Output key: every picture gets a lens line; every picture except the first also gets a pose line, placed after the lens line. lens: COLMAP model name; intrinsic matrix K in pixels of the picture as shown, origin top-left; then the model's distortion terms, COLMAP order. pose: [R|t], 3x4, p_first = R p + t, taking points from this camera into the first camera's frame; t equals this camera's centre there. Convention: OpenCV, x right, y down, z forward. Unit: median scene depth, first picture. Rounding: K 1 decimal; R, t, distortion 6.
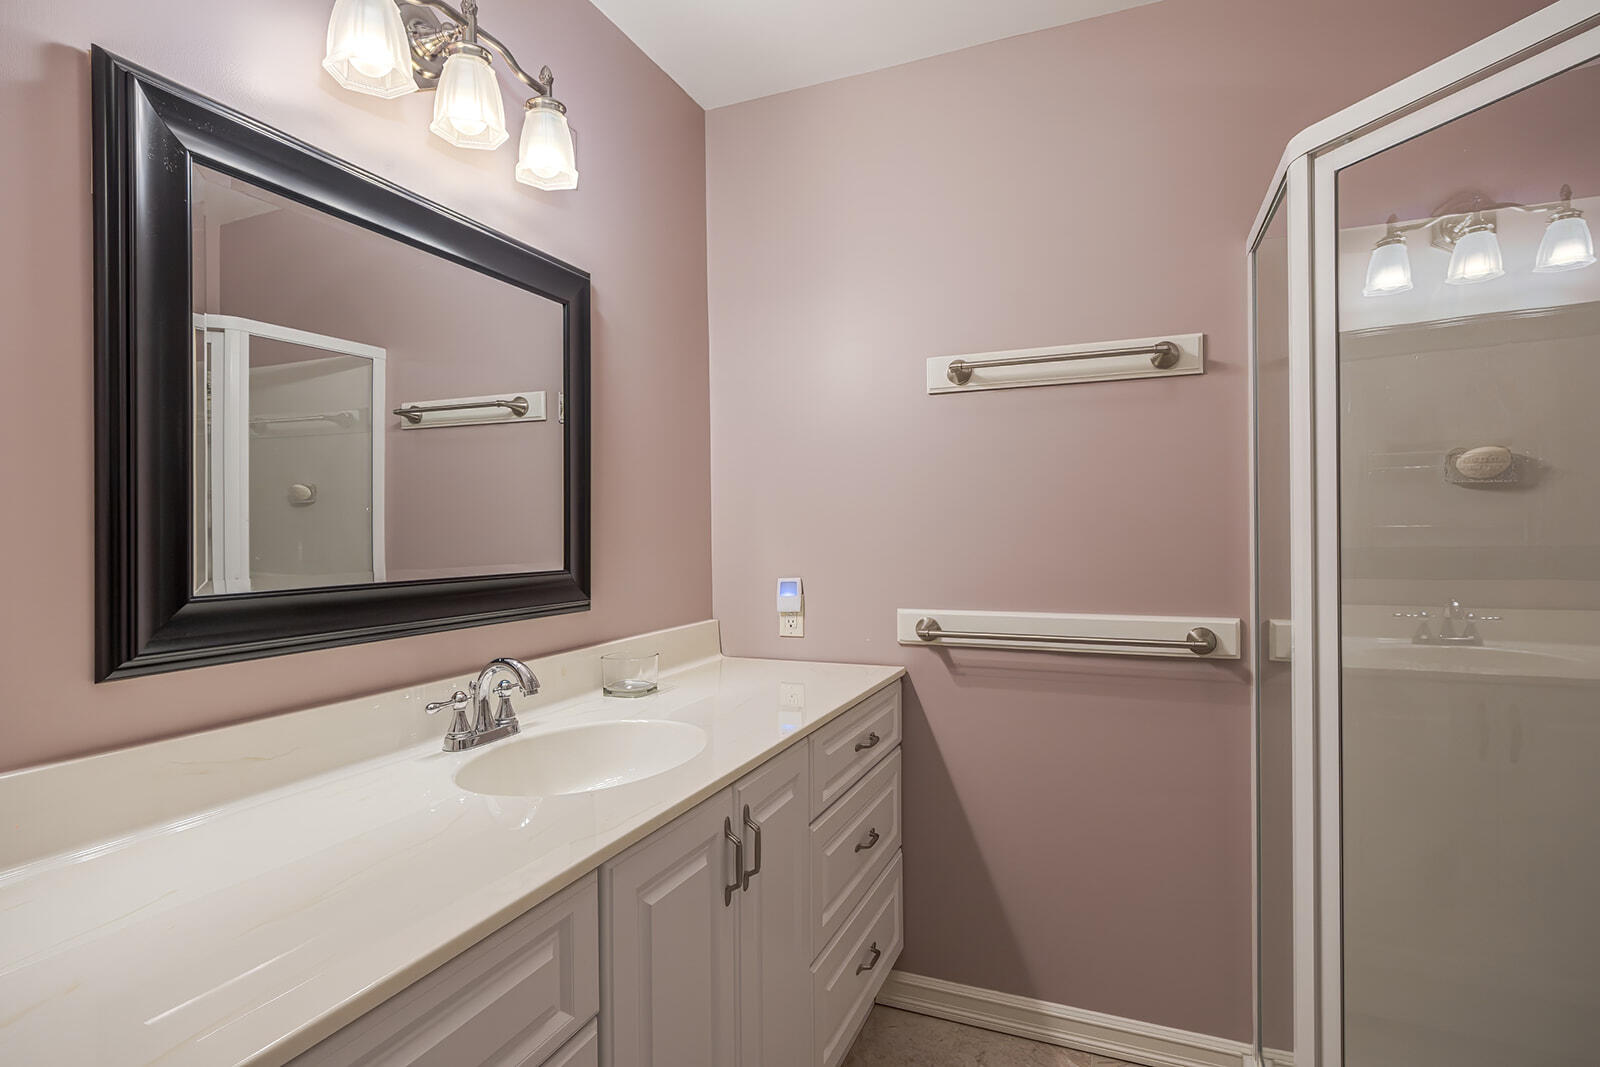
lens RADIAL K [[818.3, 0, 800.0], [0, 818.3, 533.5], [0, 0, 1]] dist [0.001850, 0.000162]
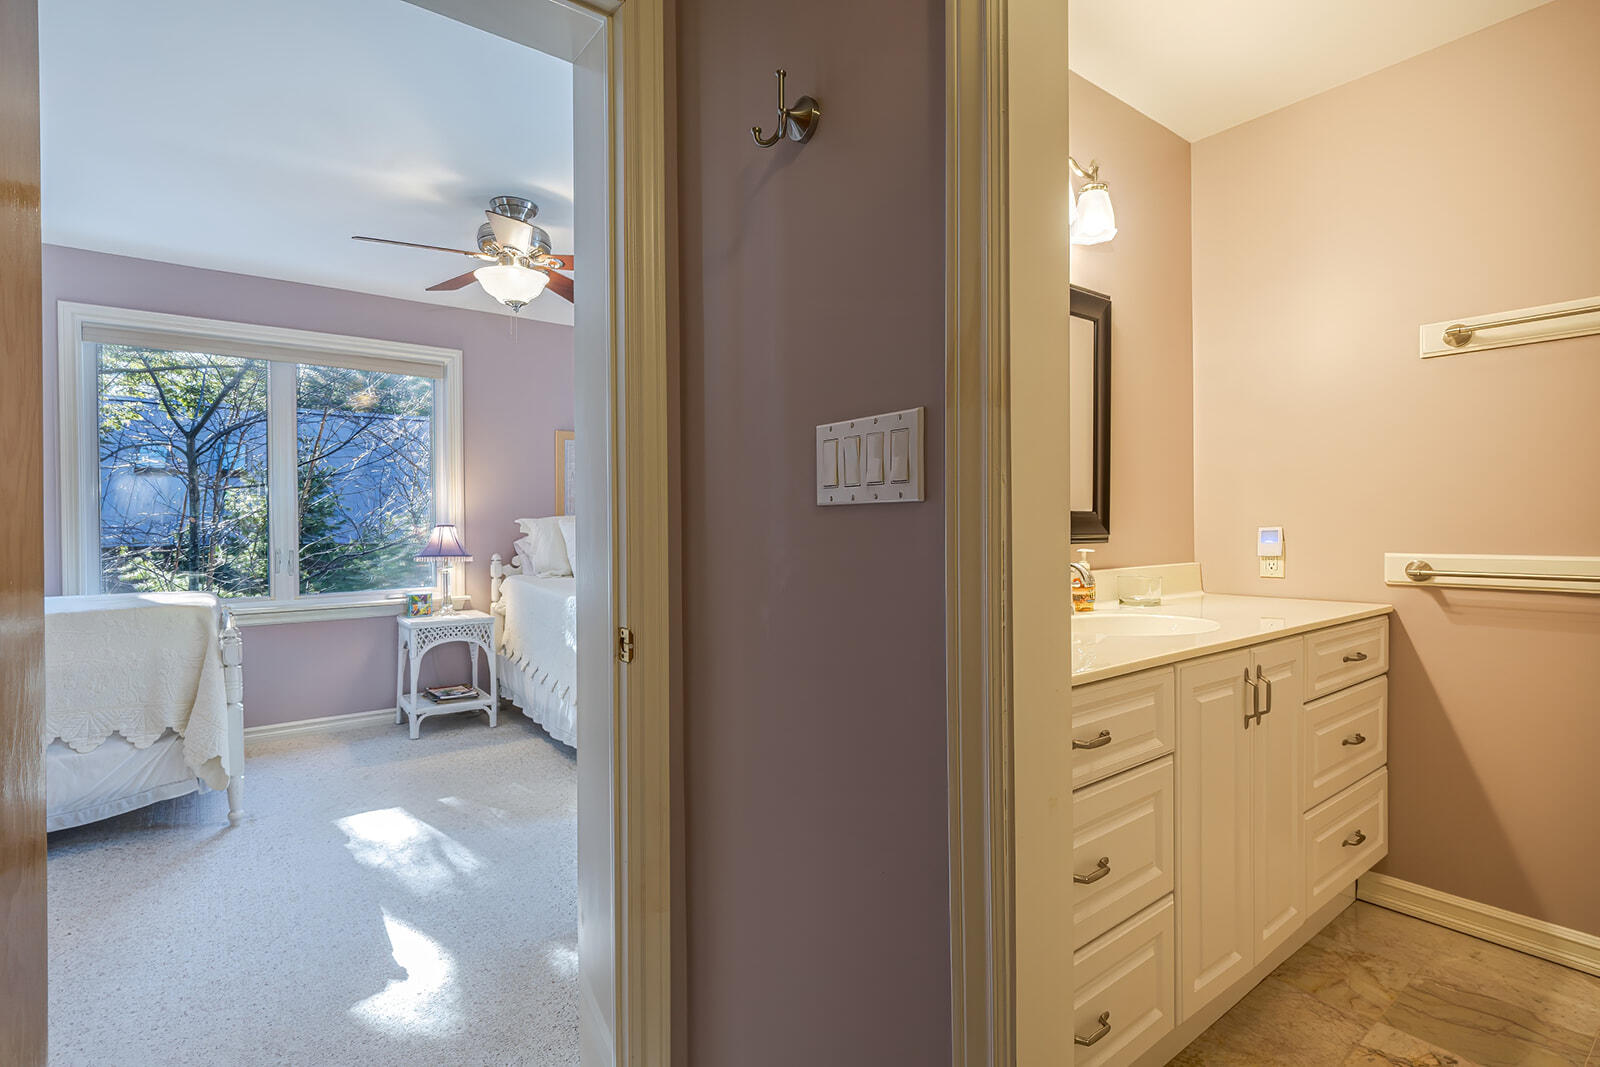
lens RADIAL K [[767.0, 0, 800.0], [0, 767.0, 533.5], [0, 0, 1]] dist [-0.005709, -0.000919]
pose [[0.869269, 0.006957, -0.494291, -0.063312], [-0.001392, 0.999931, 0.011625, 0.057129], [0.494338, -0.009417, 0.869219, -0.323608]]
